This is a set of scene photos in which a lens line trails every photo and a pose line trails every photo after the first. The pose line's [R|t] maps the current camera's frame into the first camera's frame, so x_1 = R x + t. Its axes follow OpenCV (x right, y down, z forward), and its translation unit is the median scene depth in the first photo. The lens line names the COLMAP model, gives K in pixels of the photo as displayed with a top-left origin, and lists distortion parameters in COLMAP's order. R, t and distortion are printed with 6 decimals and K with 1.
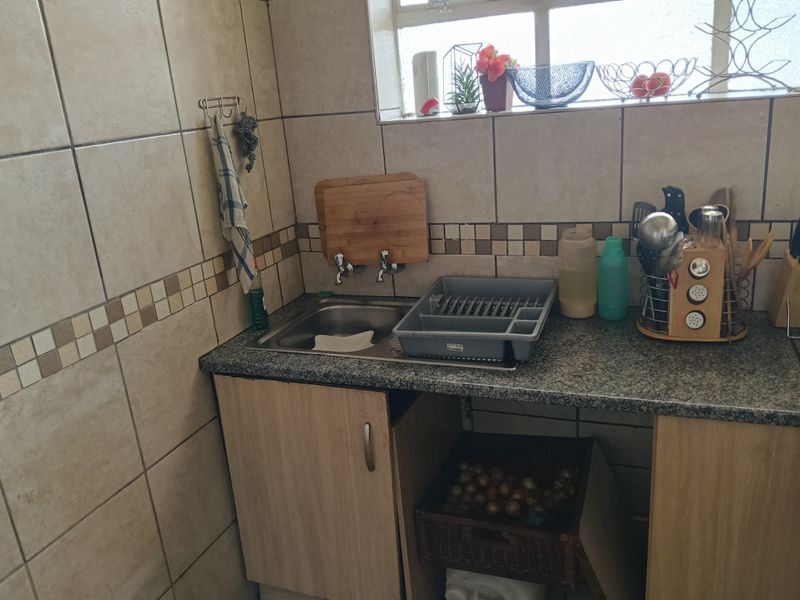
lens RADIAL K [[653.2, 0, 400.0], [0, 653.2, 300.0], [0, 0, 1]] dist [0.115195, -0.244017]
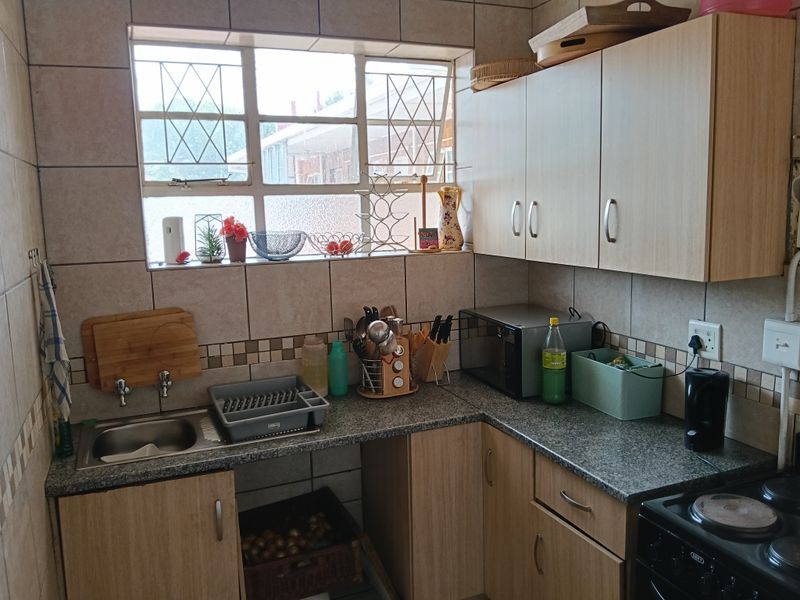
lens RADIAL K [[653.2, 0, 400.0], [0, 653.2, 300.0], [0, 0, 1]] dist [0.115195, -0.244017]
pose [[0.711455, -0.035744, 0.701822, -0.600685], [0.183499, 0.973505, -0.136437, 0.045521], [-0.678351, 0.225853, 0.699164, -0.186680]]
